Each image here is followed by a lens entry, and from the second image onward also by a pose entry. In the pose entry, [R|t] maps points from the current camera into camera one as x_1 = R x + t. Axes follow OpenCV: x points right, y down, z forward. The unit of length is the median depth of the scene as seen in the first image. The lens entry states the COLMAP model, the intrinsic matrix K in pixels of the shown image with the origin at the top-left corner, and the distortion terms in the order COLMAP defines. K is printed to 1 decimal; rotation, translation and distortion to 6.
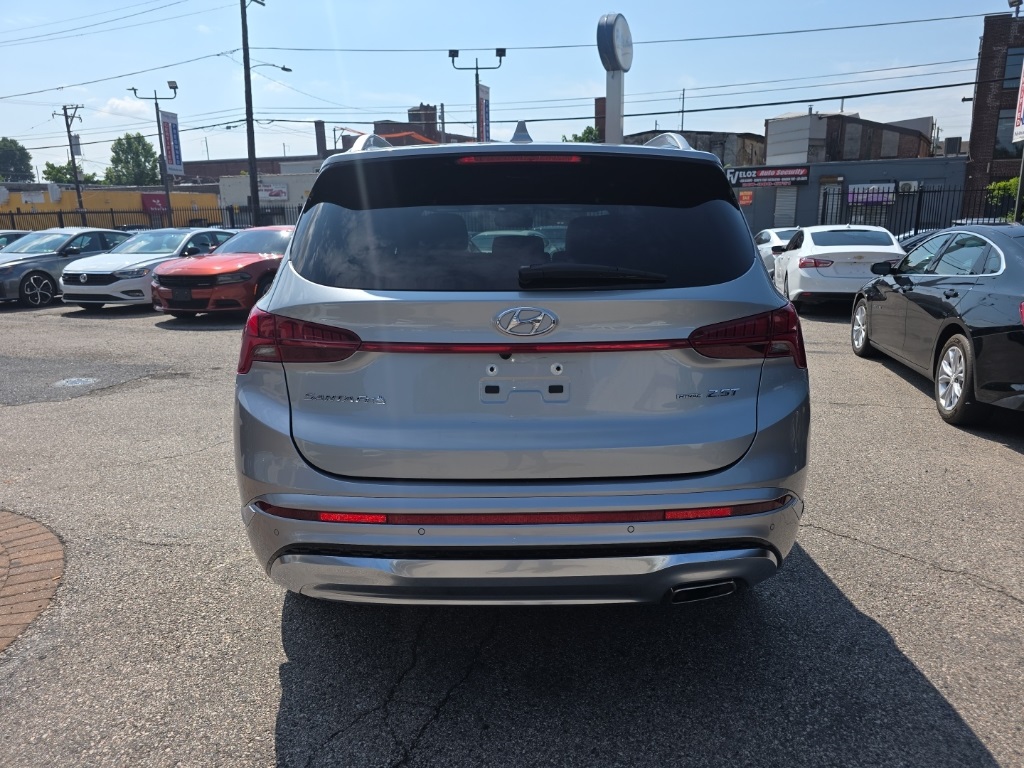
lens RADIAL K [[705.3, 0, 518.8], [0, 705.3, 386.4], [0, 0, 1]] dist [0.042941, -0.042559]
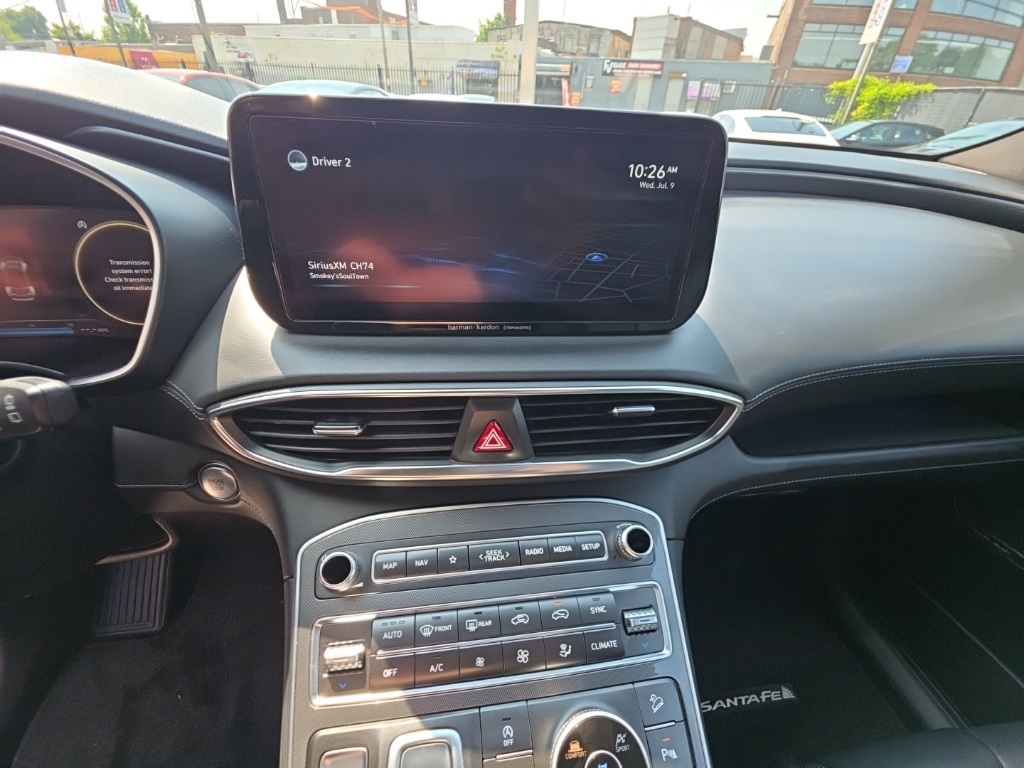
lens RADIAL K [[410.5, 0, 506.8], [0, 410.5, 385.2], [0, 0, 1]] dist [0.010349, -0.008354]
pose [[0.990745, -0.023762, 0.133639, -0.002589], [-0.026952, 0.930513, 0.365265, -0.024875], [-0.133032, -0.365486, 0.921261, 0.136038]]
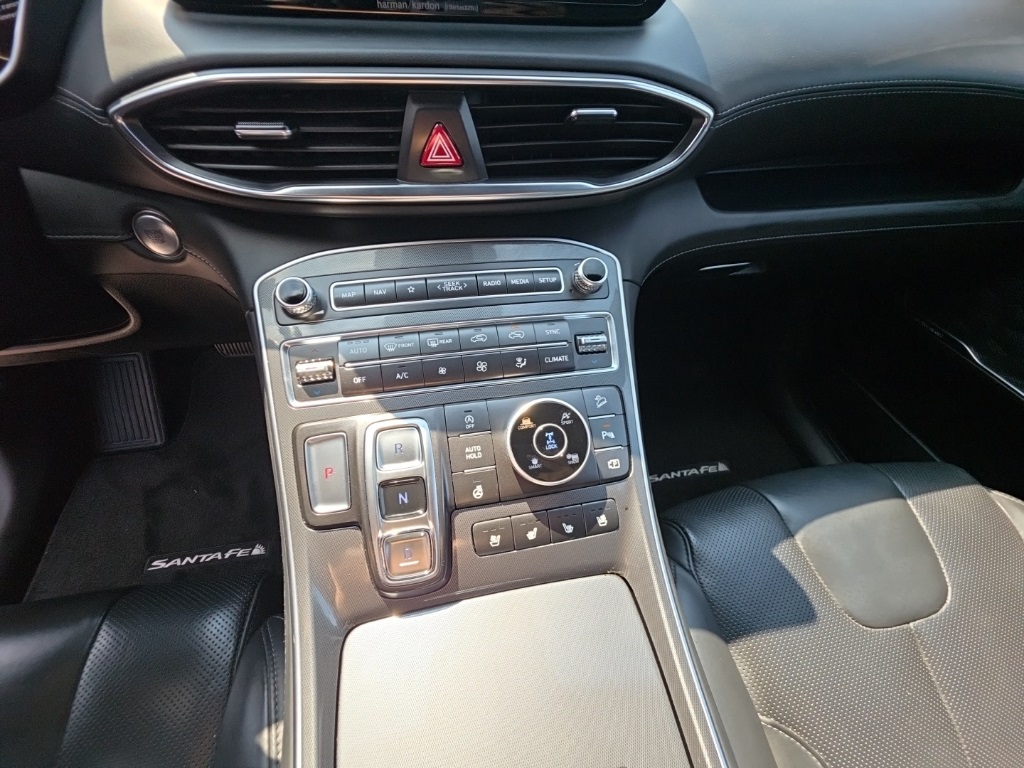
lens RADIAL K [[410.5, 0, 507.6], [0, 410.5, 385.1], [0, 0, 1]] dist [0.010349, -0.008354]
pose [[0.982047, -0.101730, 0.158854, -0.002255], [-0.024949, 0.764675, 0.643934, -0.022589], [-0.186979, -0.636336, 0.748408, 0.134677]]
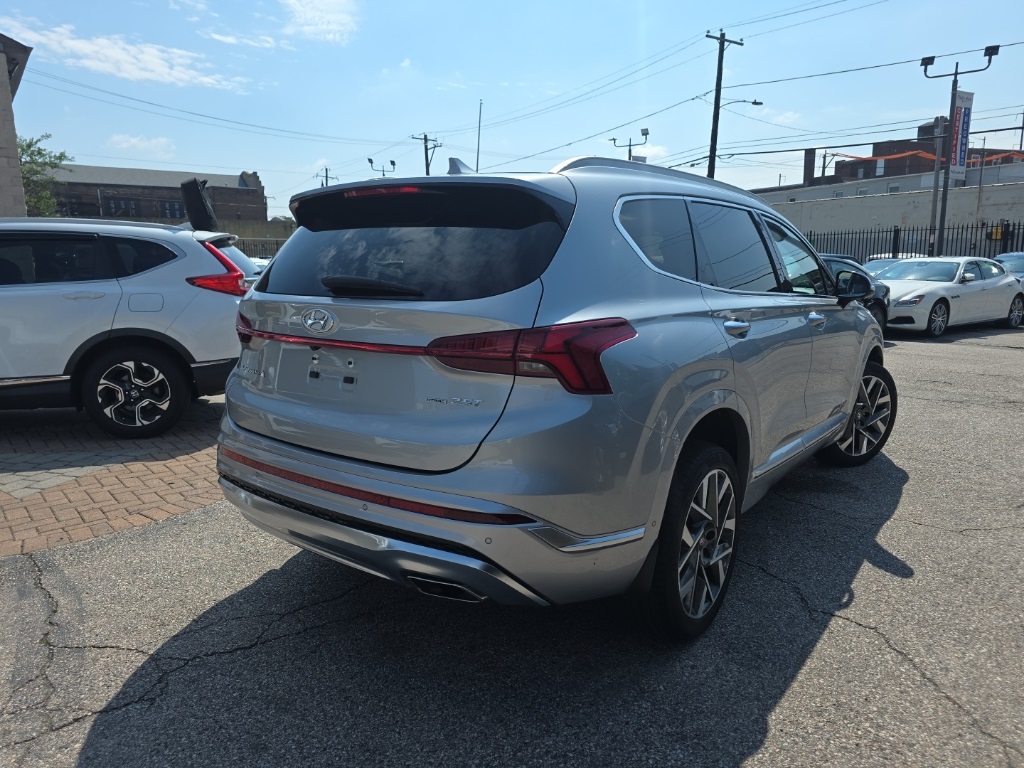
lens RADIAL K [[705.3, 0, 503.4], [0, 705.3, 382.9], [0, 0, 1]] dist [0.042941, -0.042559]
pose [[0.783450, 0.110137, -0.611617, 0.057656], [-0.138290, 0.990391, 0.001203, -0.001716], [0.605873, 0.083638, 0.791153, 0.012040]]
